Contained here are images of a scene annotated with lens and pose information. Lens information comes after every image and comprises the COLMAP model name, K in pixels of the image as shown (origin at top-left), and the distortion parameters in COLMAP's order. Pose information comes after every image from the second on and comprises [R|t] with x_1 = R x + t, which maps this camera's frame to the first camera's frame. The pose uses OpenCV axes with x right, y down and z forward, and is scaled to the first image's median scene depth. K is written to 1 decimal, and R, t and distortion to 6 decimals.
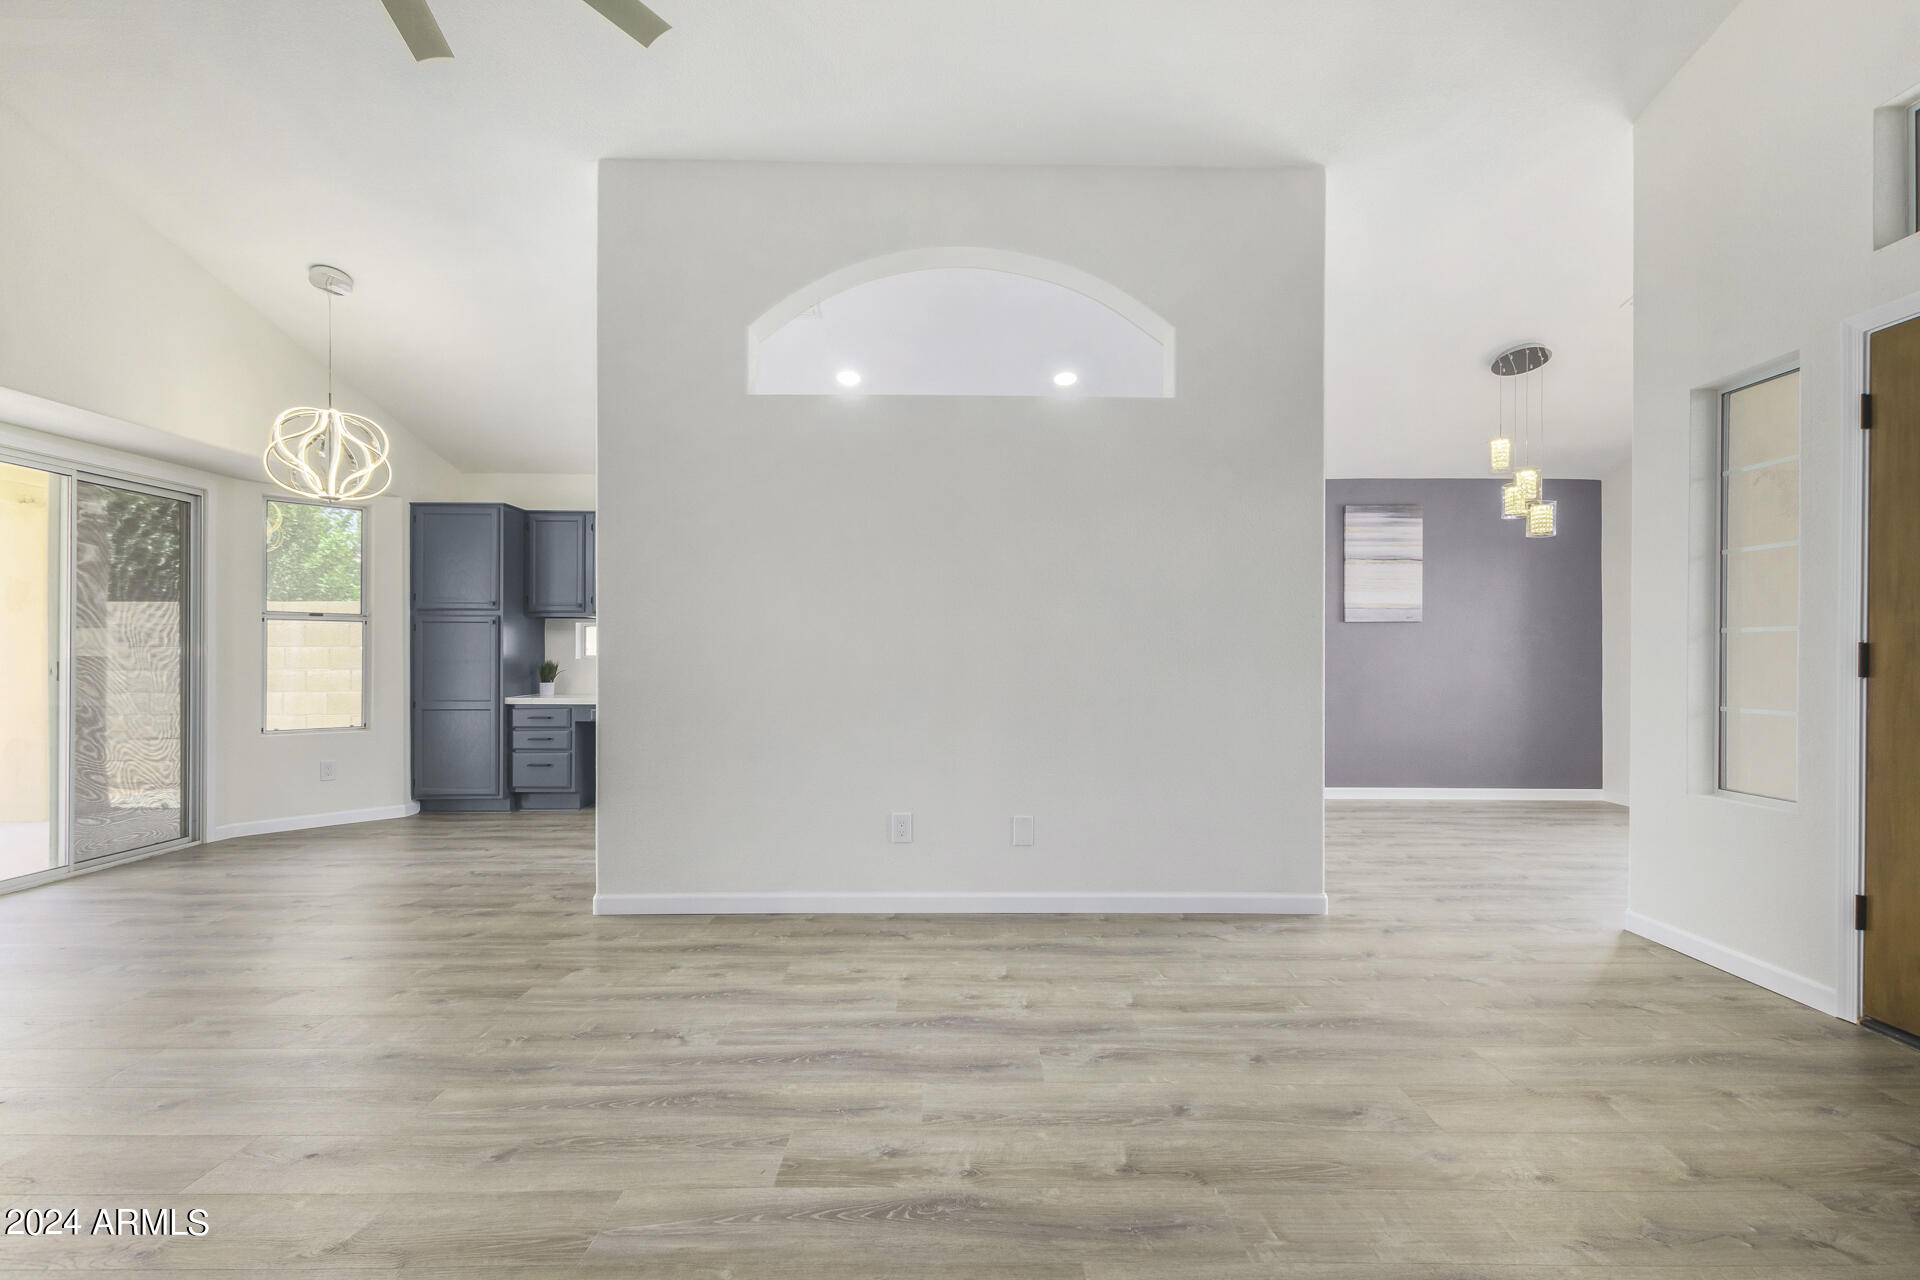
lens RADIAL K [[882.5, 0, 967.5], [0, 882.5, 633.8], [0, 0, 1]] dist [0.013092, -0.004776]
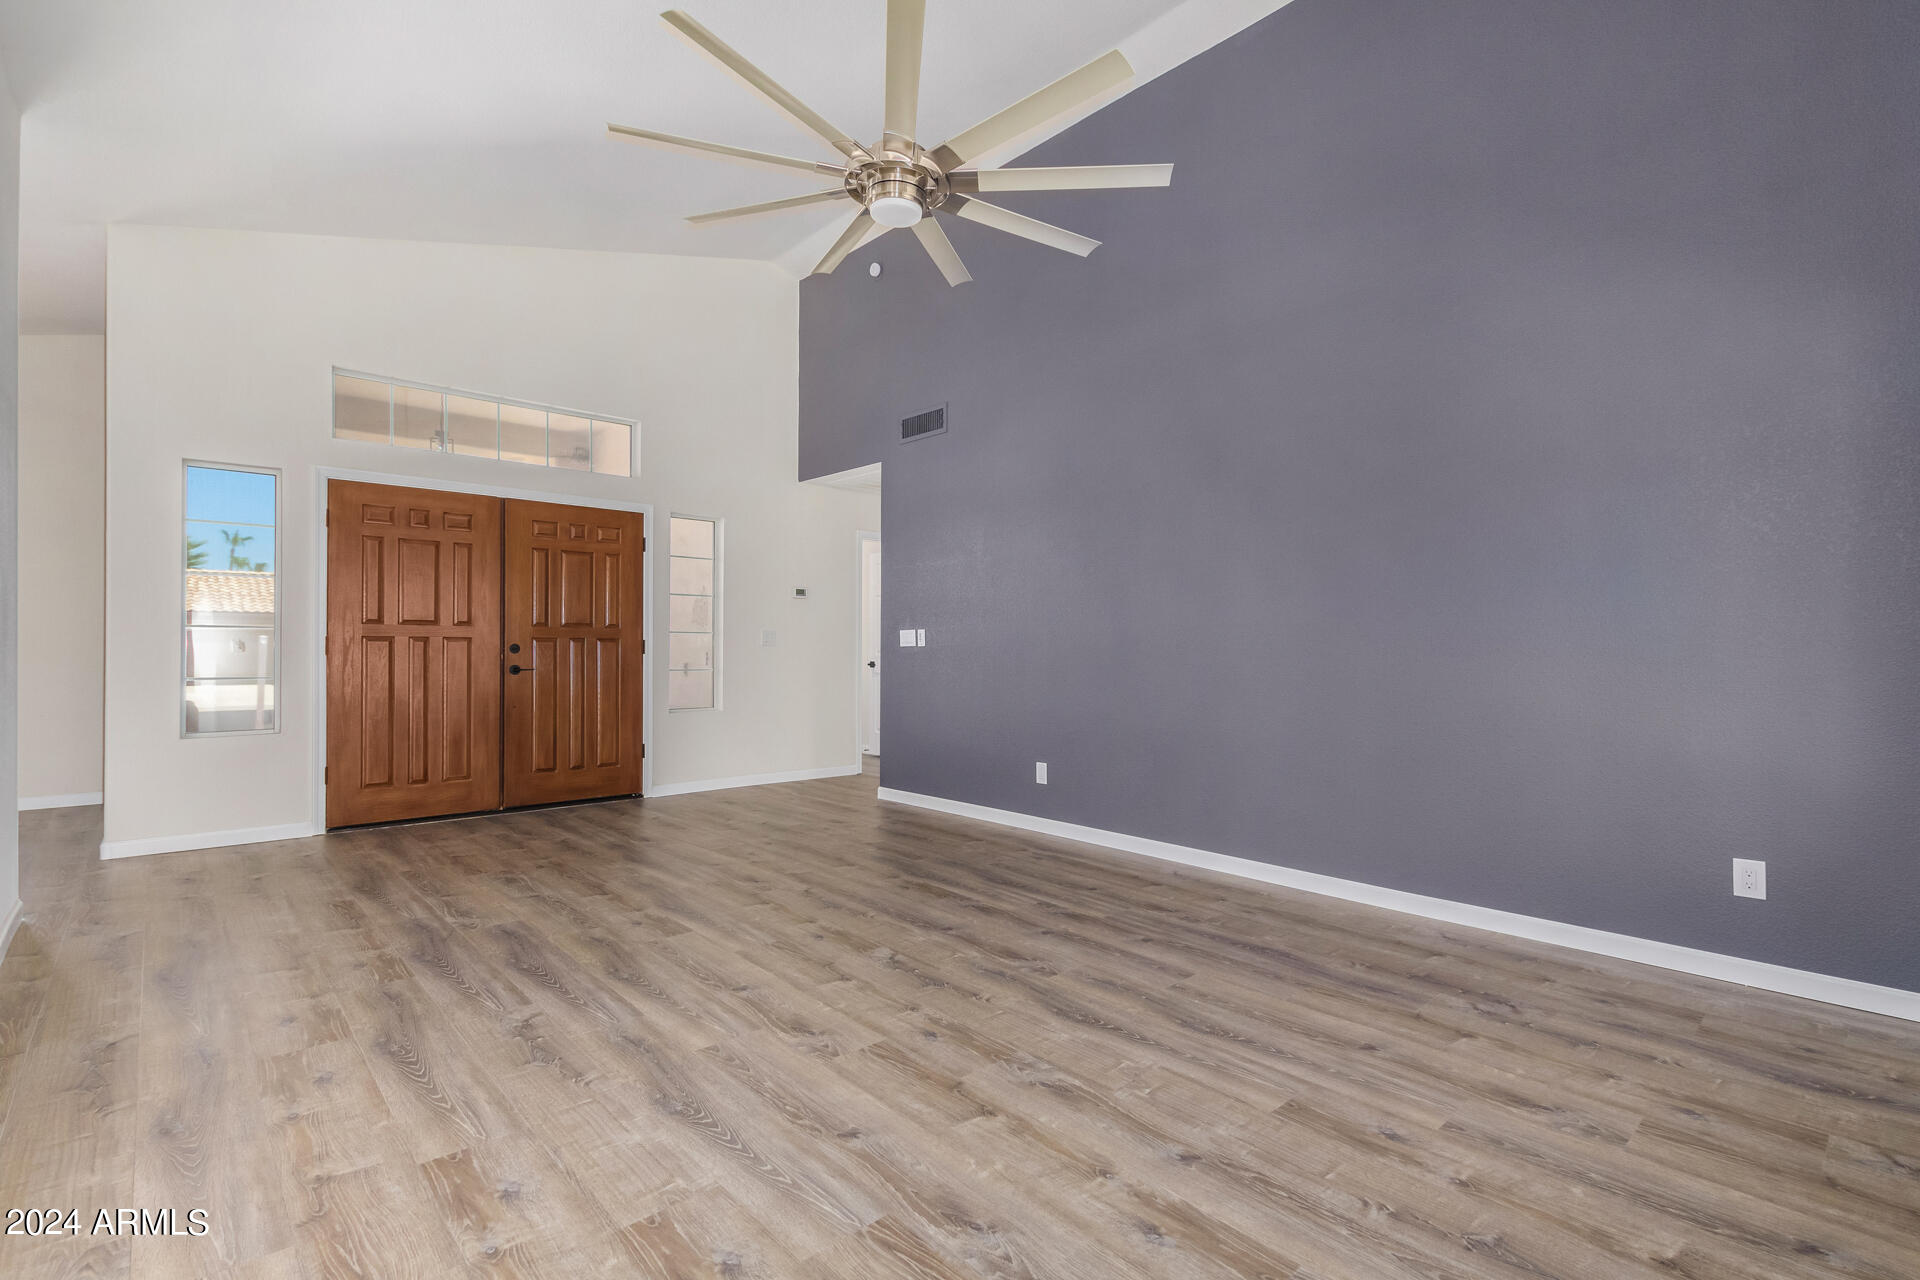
lens RADIAL K [[882.5, 0, 976.6], [0, 882.5, 635.8], [0, 0, 1]] dist [0.013092, -0.004776]
pose [[-0.678224, 0.002620, 0.734850, -1.176316], [-0.025274, 0.999319, -0.026889, 0.019530], [-0.734420, -0.036809, -0.677696, 1.088637]]
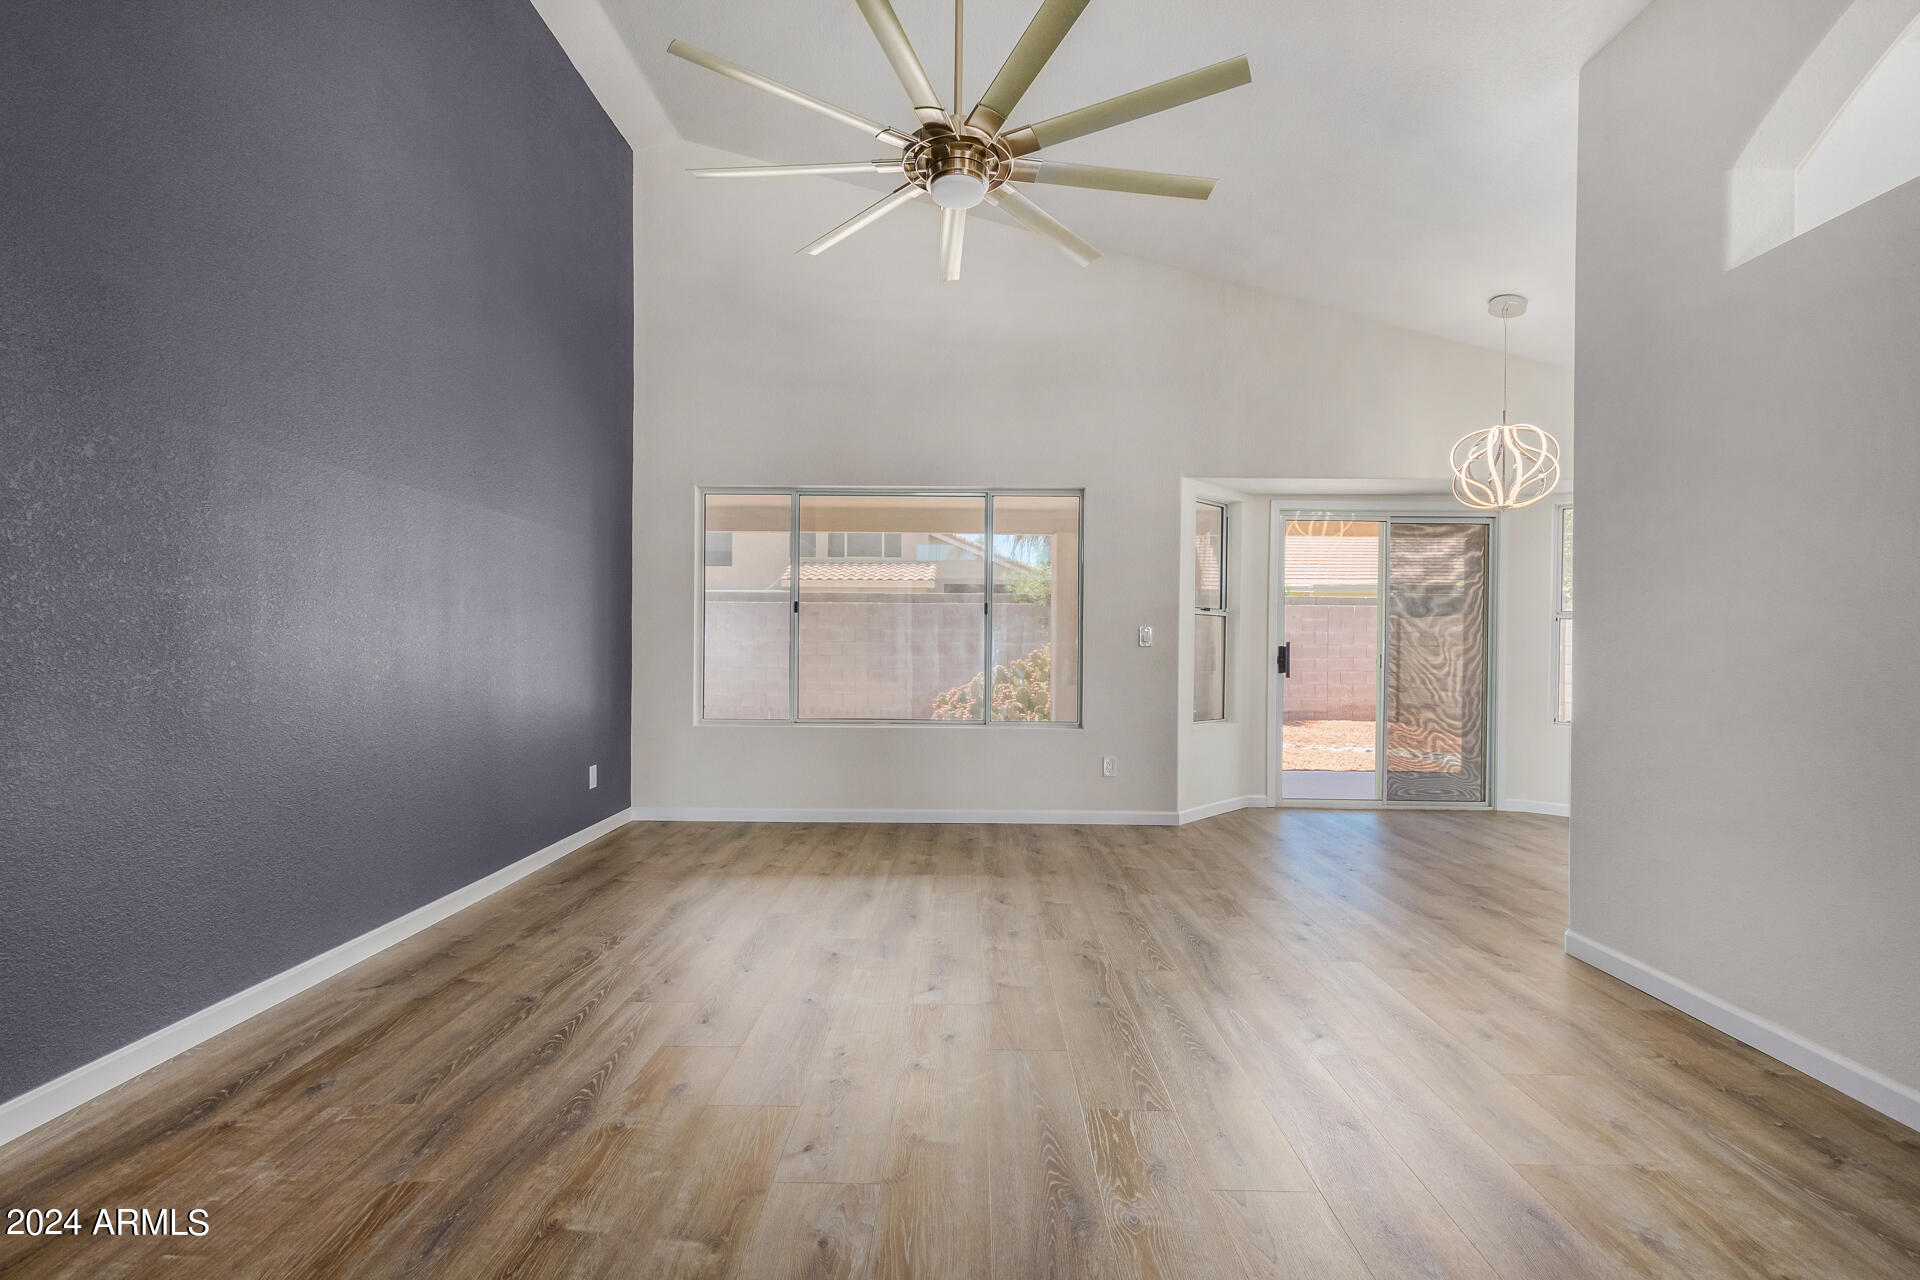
lens RADIAL K [[882.5, 0, 952.8], [0, 882.5, 641.6], [0, 0, 1]] dist [0.013092, -0.004776]
pose [[-0.028600, -0.005391, -0.999576, 0.557916], [0.017276, 0.999833, -0.005887, 0.010159], [0.999442, -0.017437, -0.028502, 0.514297]]
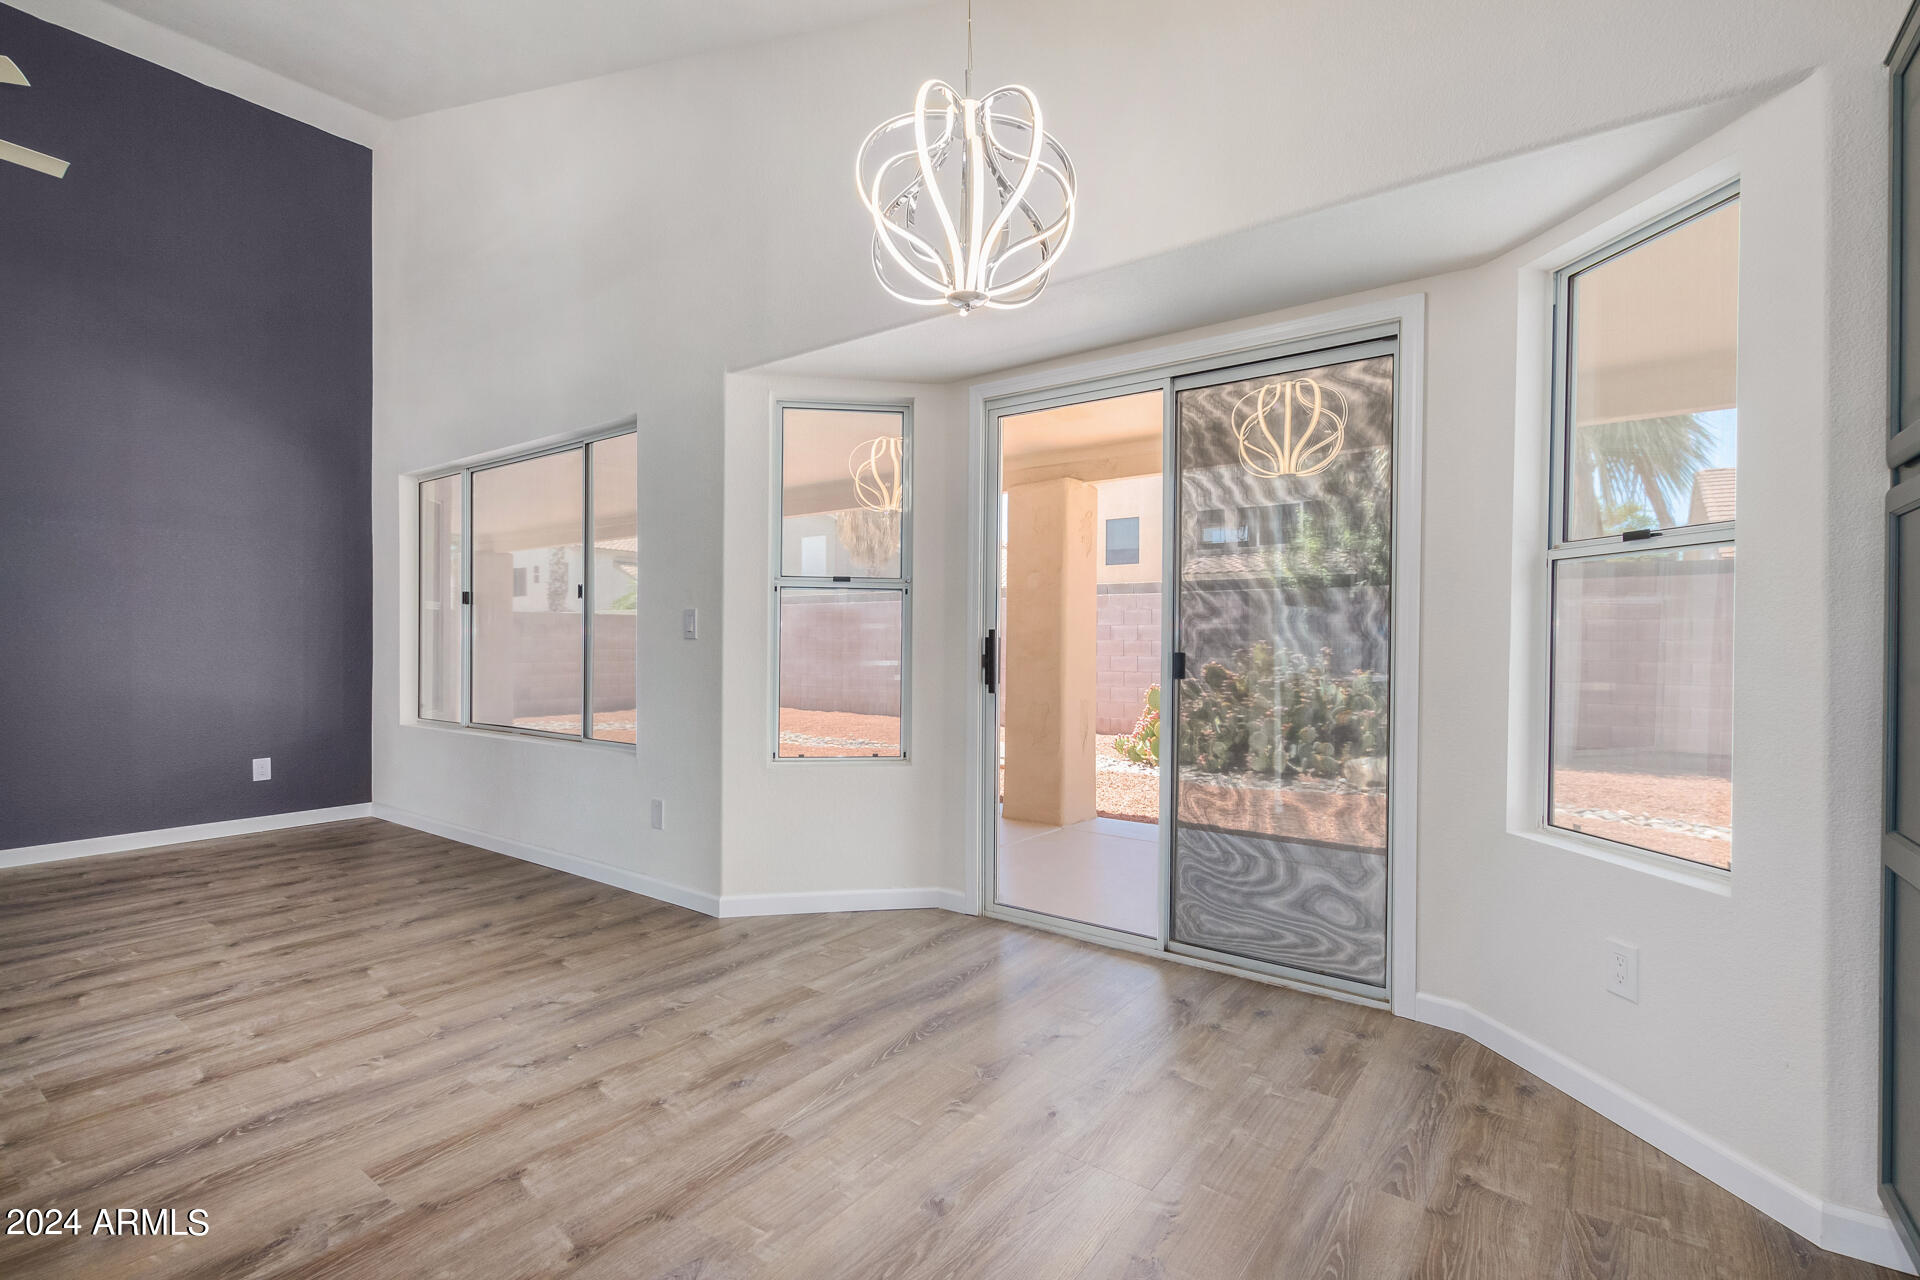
lens RADIAL K [[882.5, 0, 958.1], [0, 882.5, 651.0], [0, 0, 1]] dist [0.013092, -0.004776]
pose [[-0.607304, 0.004828, -0.794455, -0.509657], [0.013112, 0.999906, -0.003946, 0.040289], [0.794362, -0.012814, -0.607310, 1.843959]]
